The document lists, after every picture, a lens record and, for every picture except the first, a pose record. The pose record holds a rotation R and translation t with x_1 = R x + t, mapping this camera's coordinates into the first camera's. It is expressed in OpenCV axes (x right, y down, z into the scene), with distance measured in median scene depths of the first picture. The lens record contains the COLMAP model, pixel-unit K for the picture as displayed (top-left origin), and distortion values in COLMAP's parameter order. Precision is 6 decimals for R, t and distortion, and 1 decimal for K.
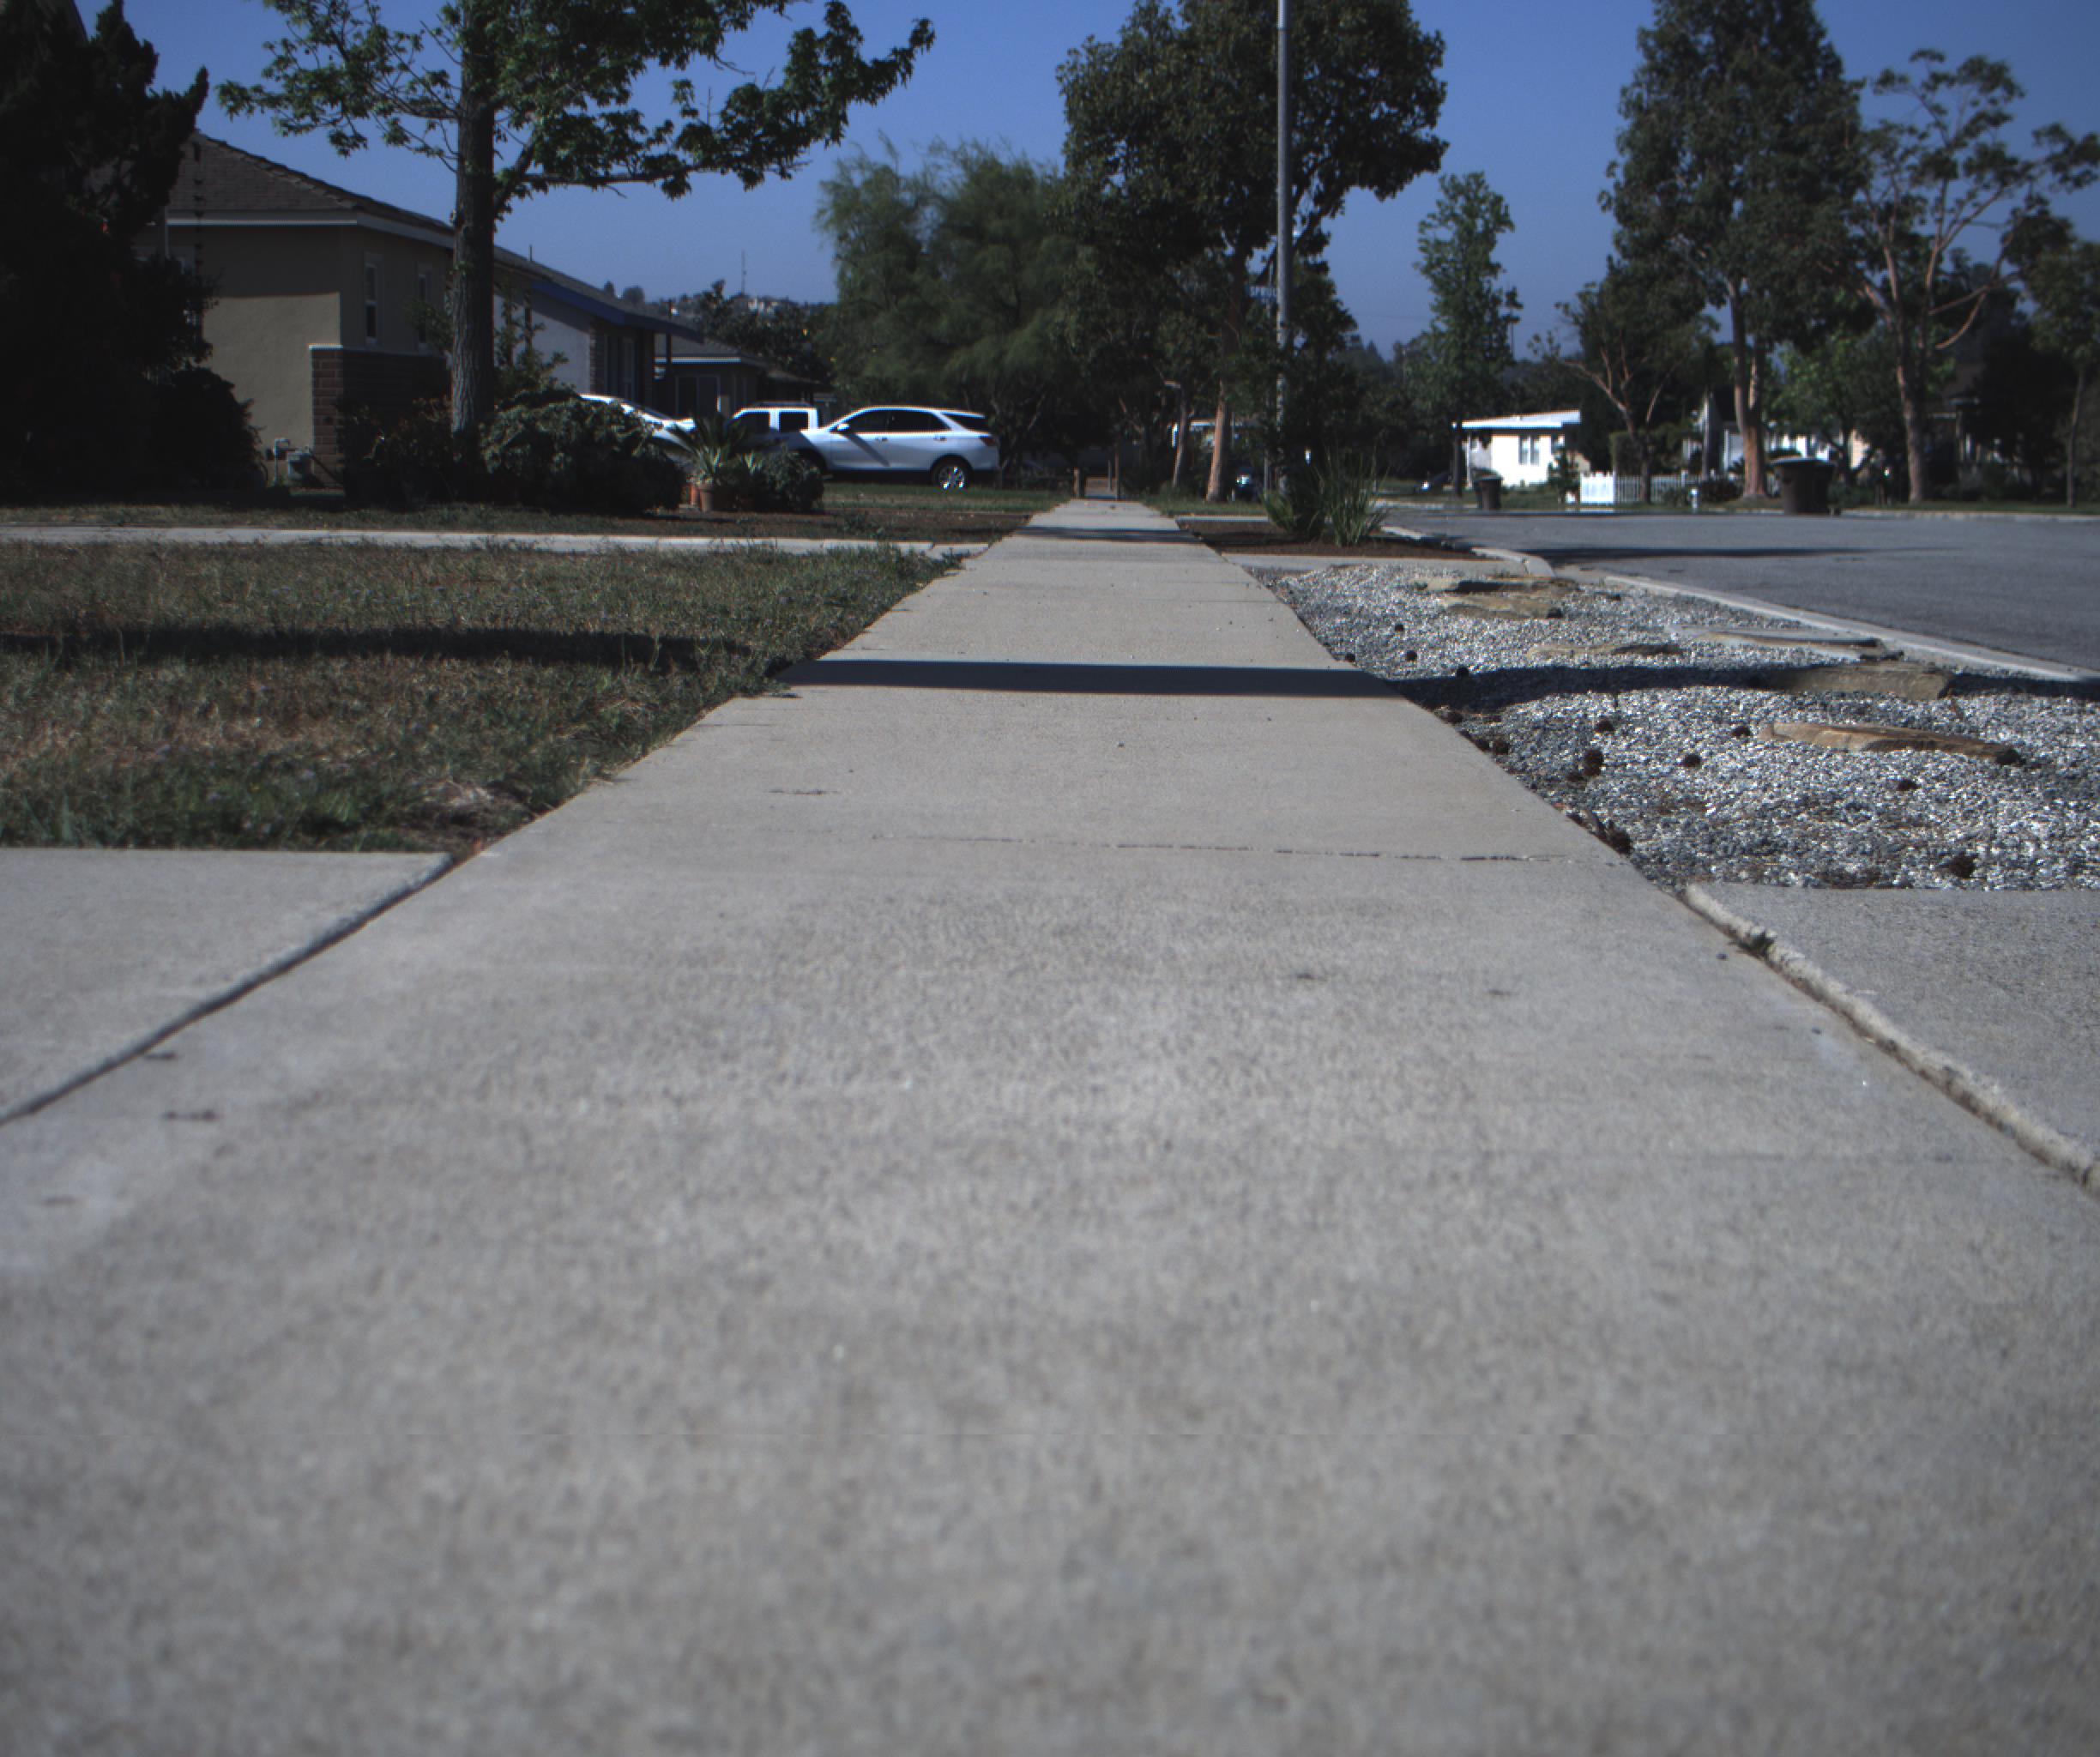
lens RADIAL K [[3875.8, 0, 1019.5], [0, 3875.8, 873.0], [0, 0, 1]] dist [-0.176025, 0.775185]
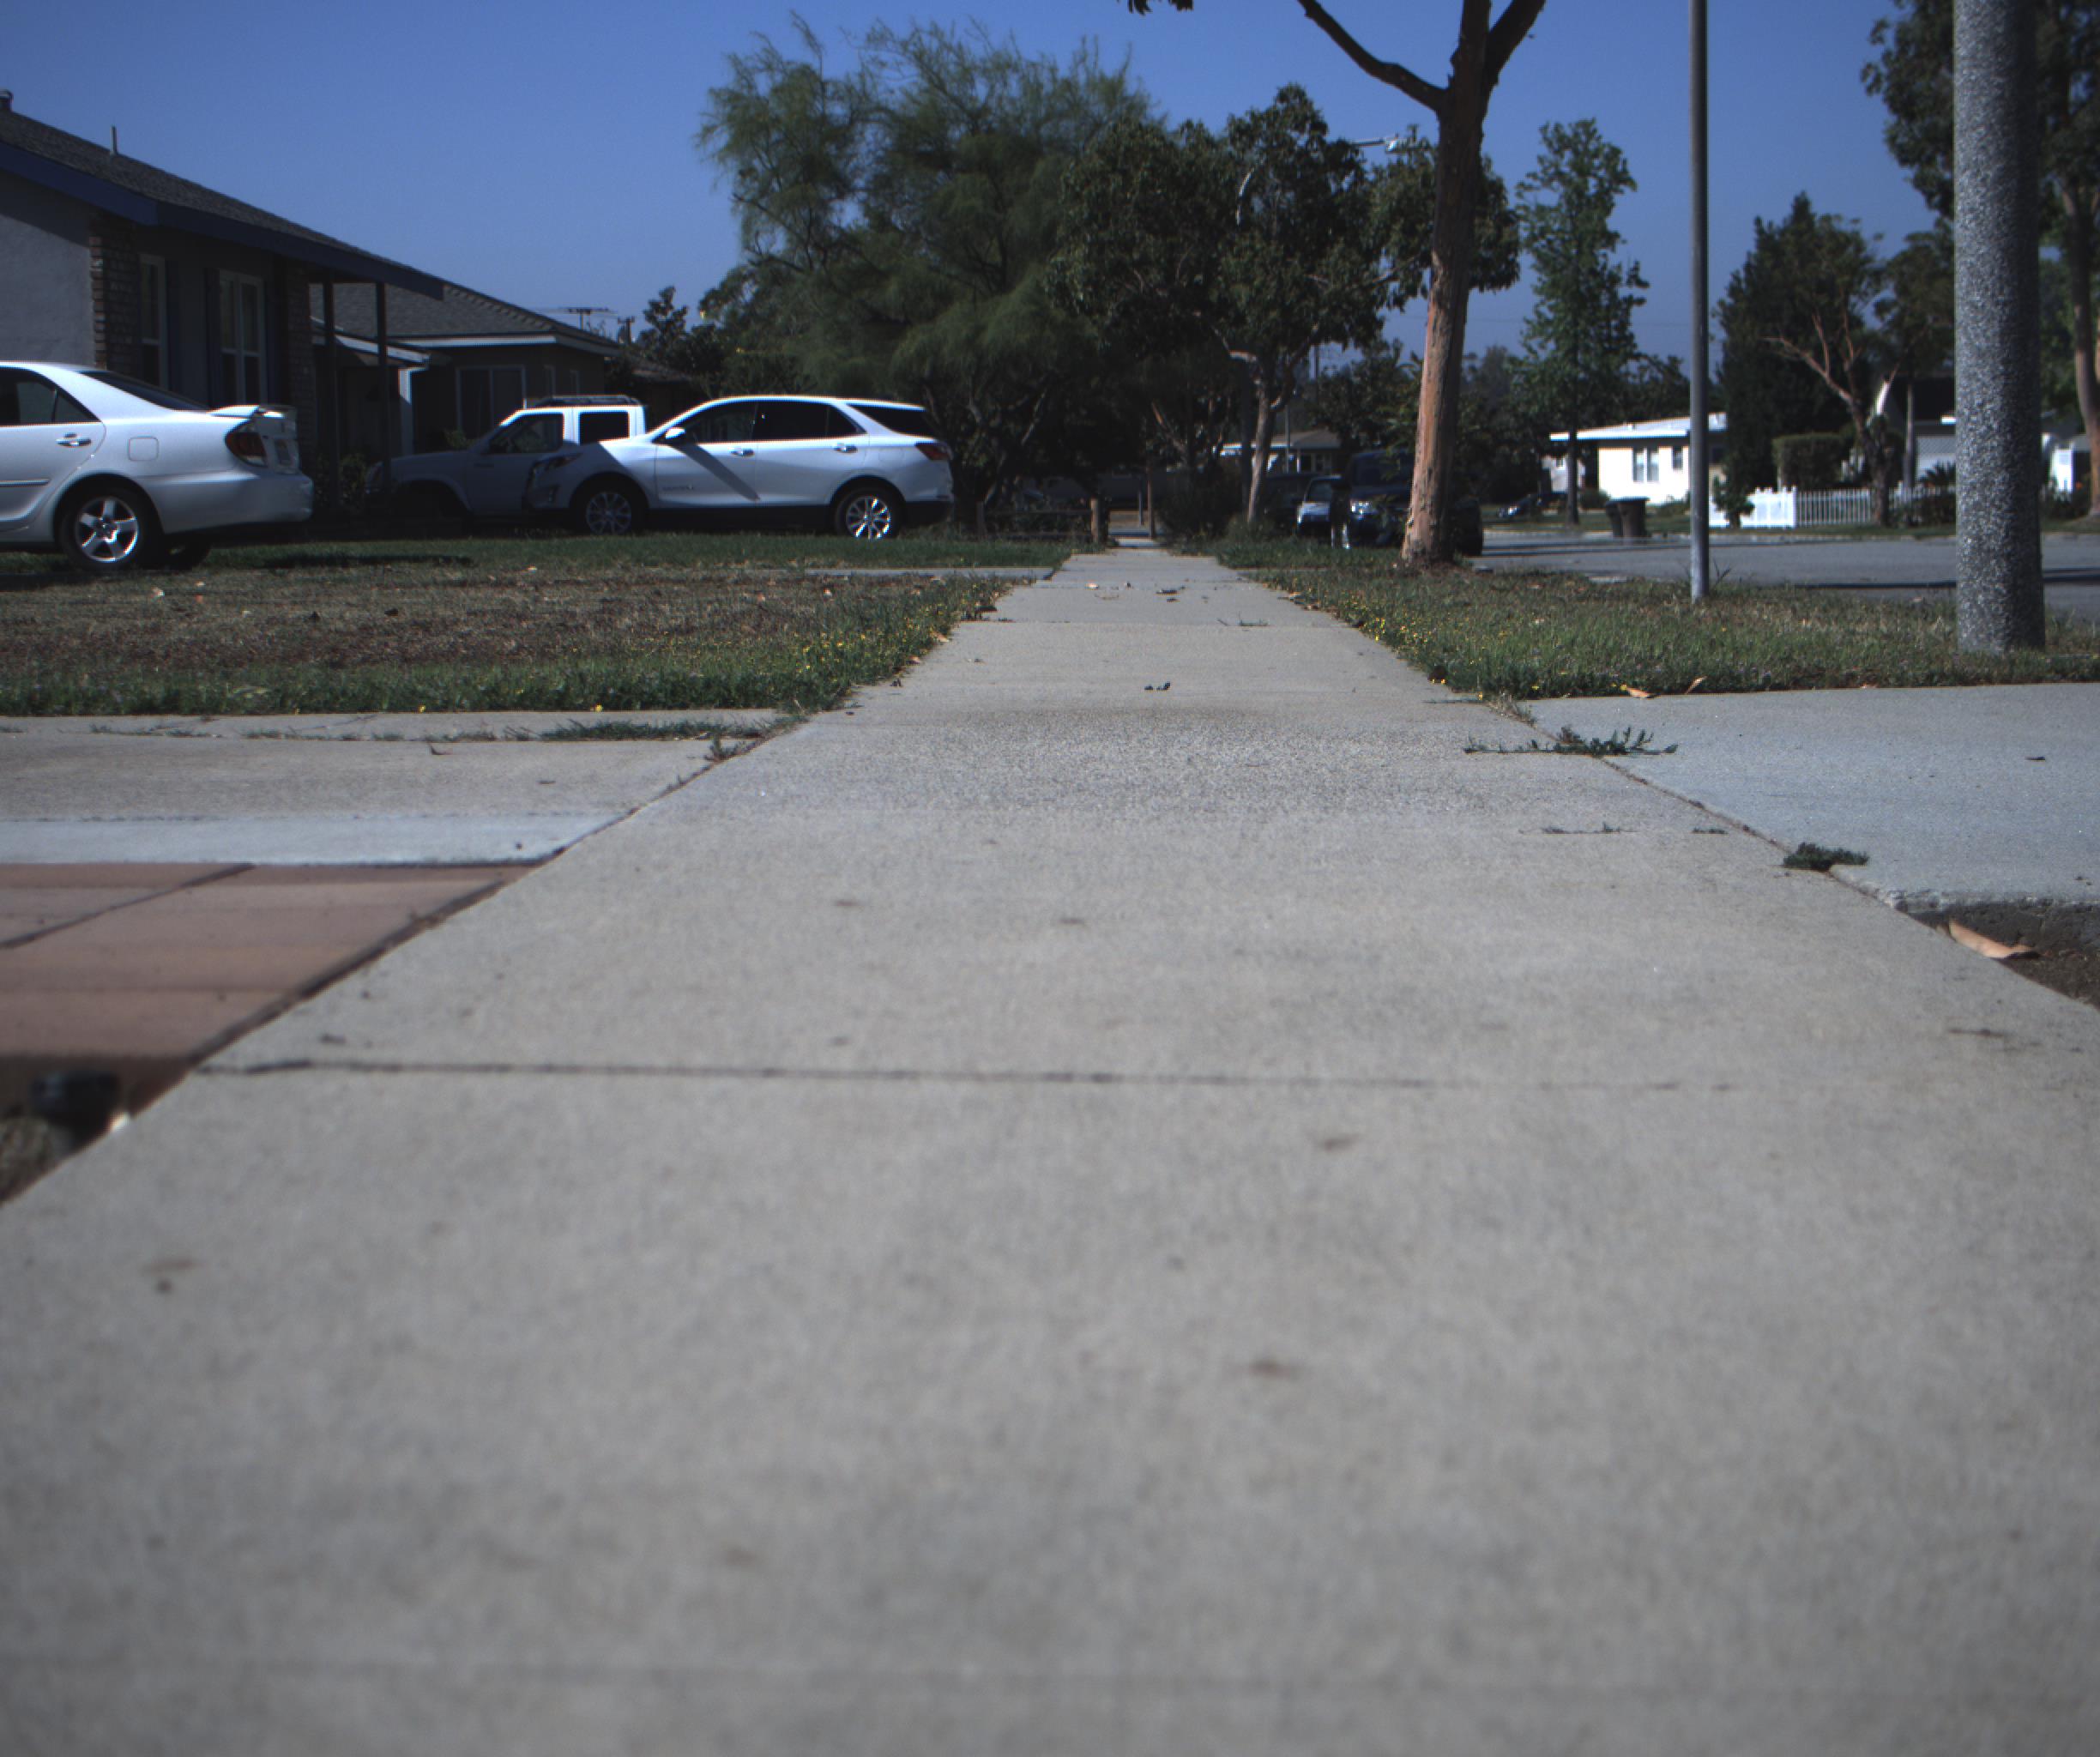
lens RADIAL K [[3875.8, 0, 1019.5], [0, 3875.8, 873.0], [0, 0, 1]] dist [-0.176025, 0.775185]
pose [[0.999642, -0.024958, -0.009692, 0.007724], [0.024868, 0.999647, -0.009341, -0.038478], [0.009921, 0.009097, 0.999909, 0.377255]]
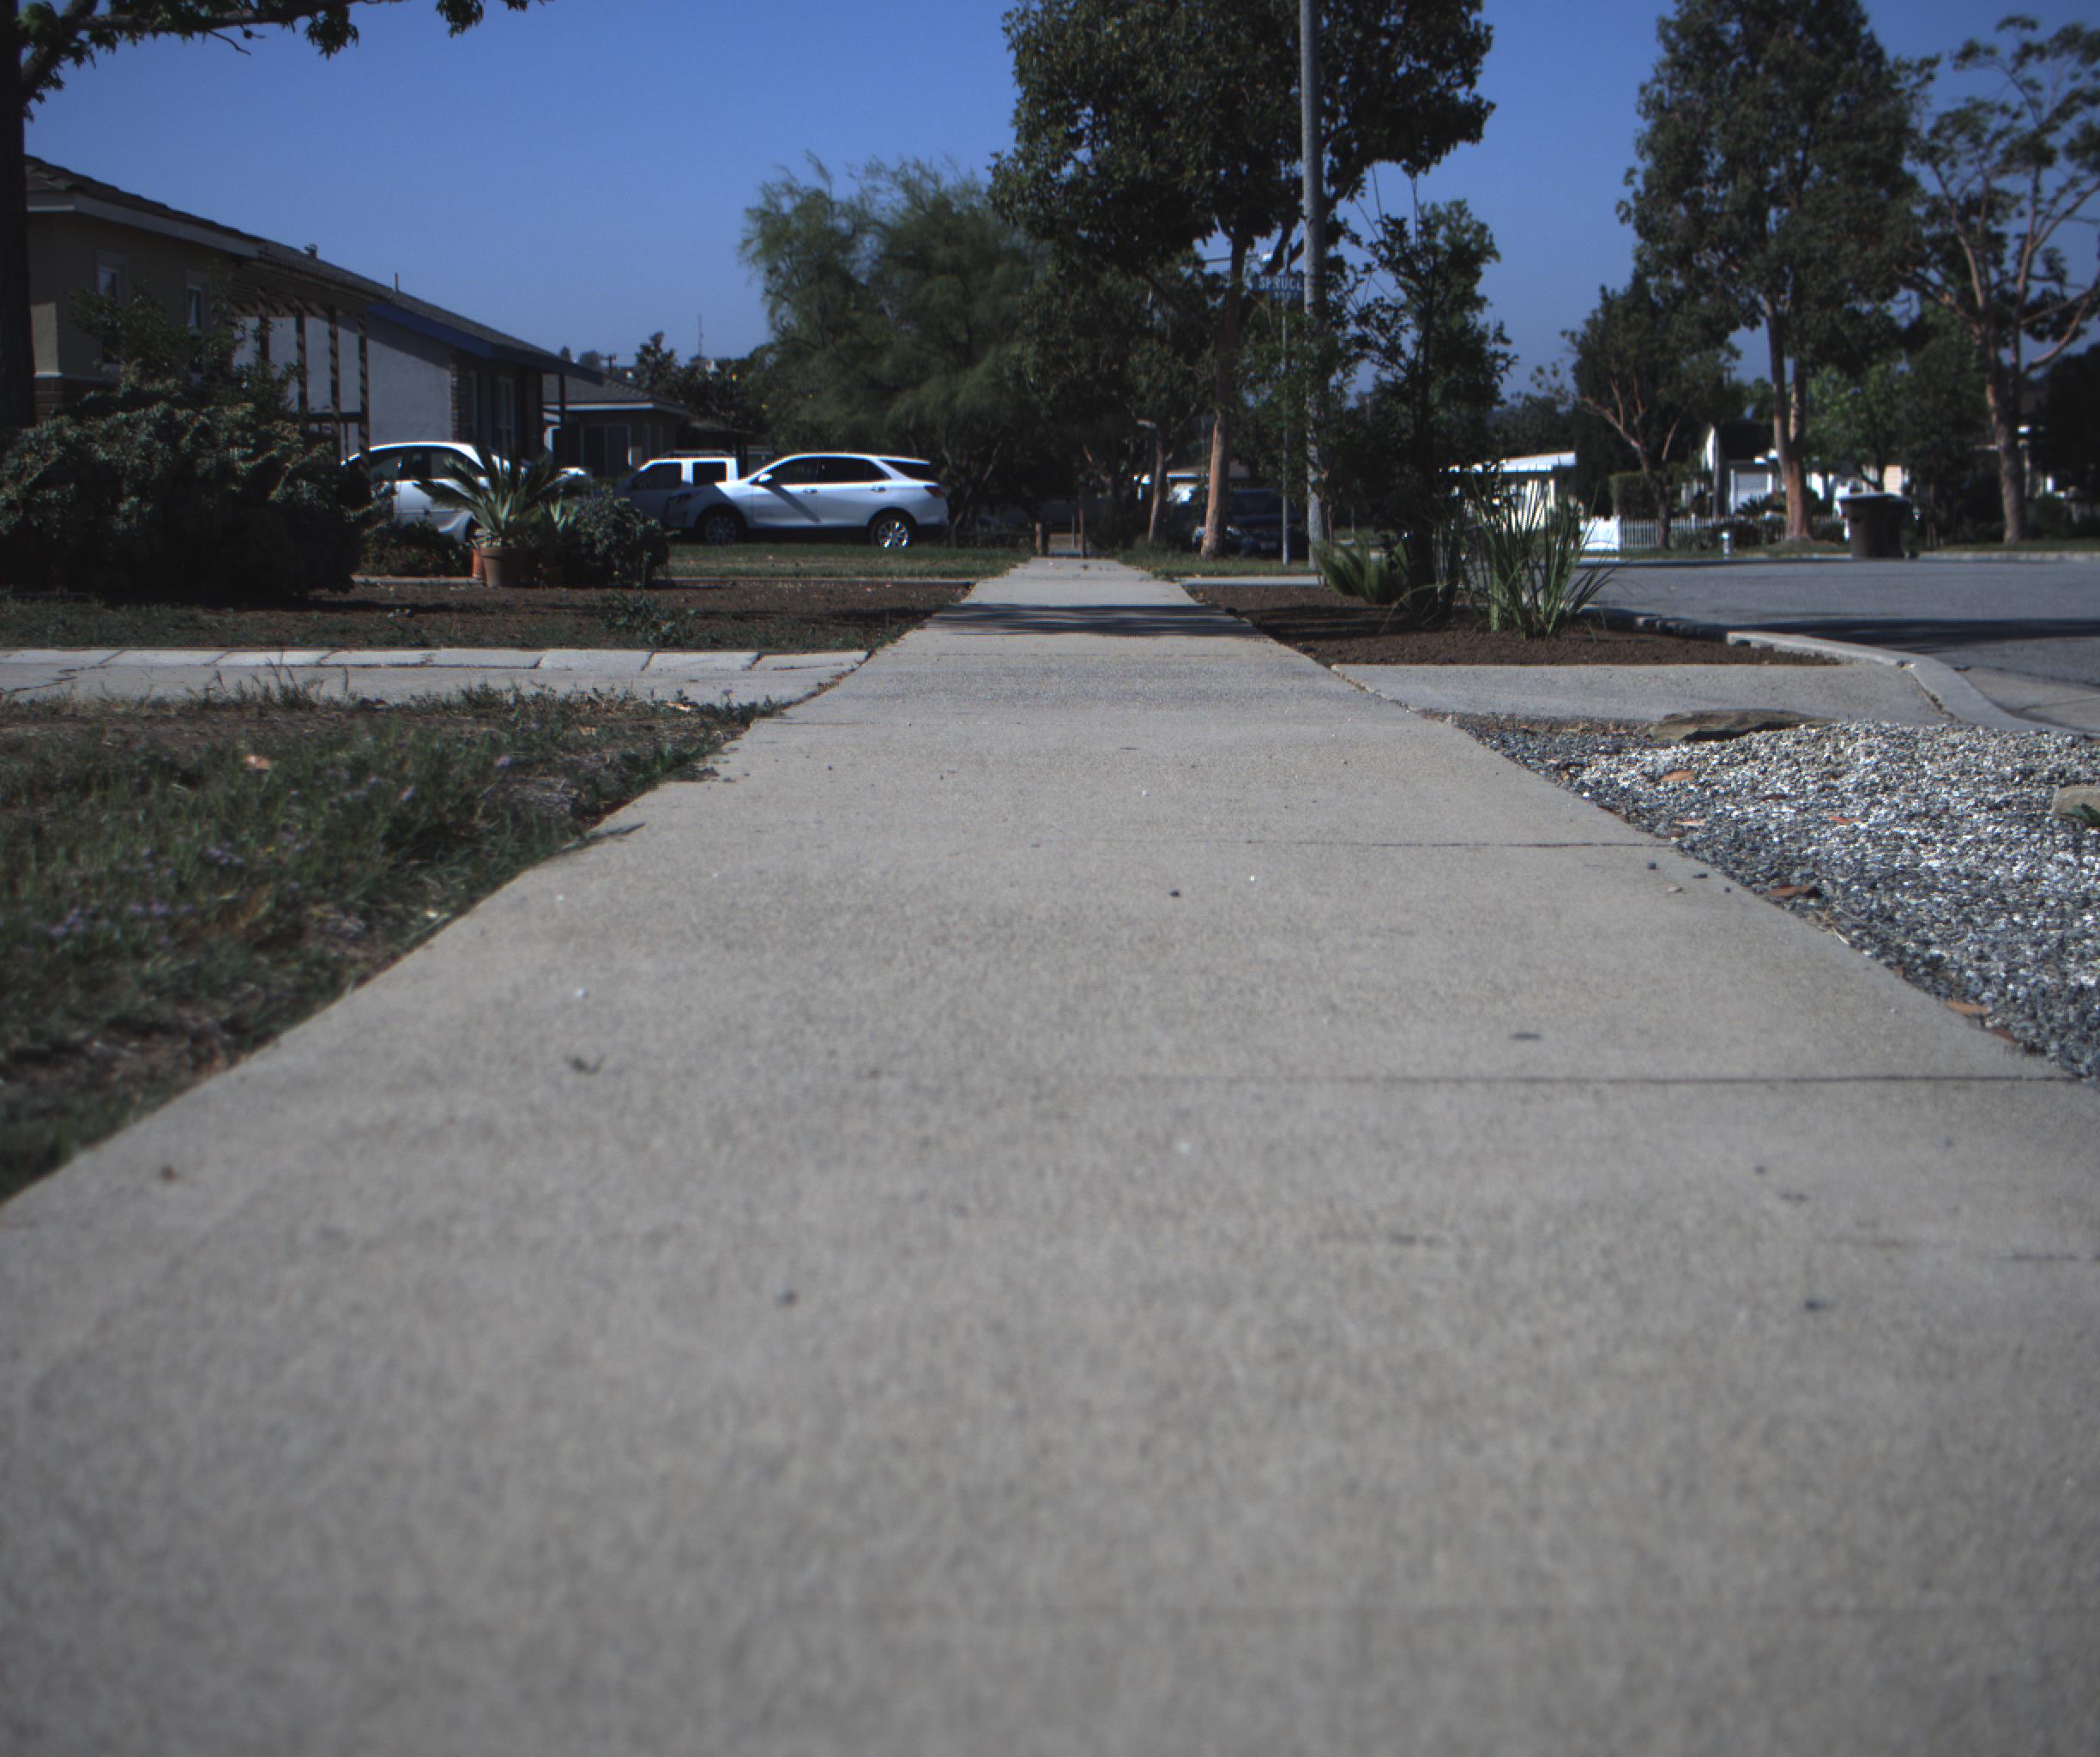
lens RADIAL K [[3875.8, 0, 1019.5], [0, 3875.8, 873.0], [0, 0, 1]] dist [-0.176025, 0.775185]
pose [[0.999774, -0.019676, 0.007999, 0.001918], [0.019793, 0.999695, -0.014764, -0.012234], [-0.007706, 0.014919, 0.999859, 0.124920]]
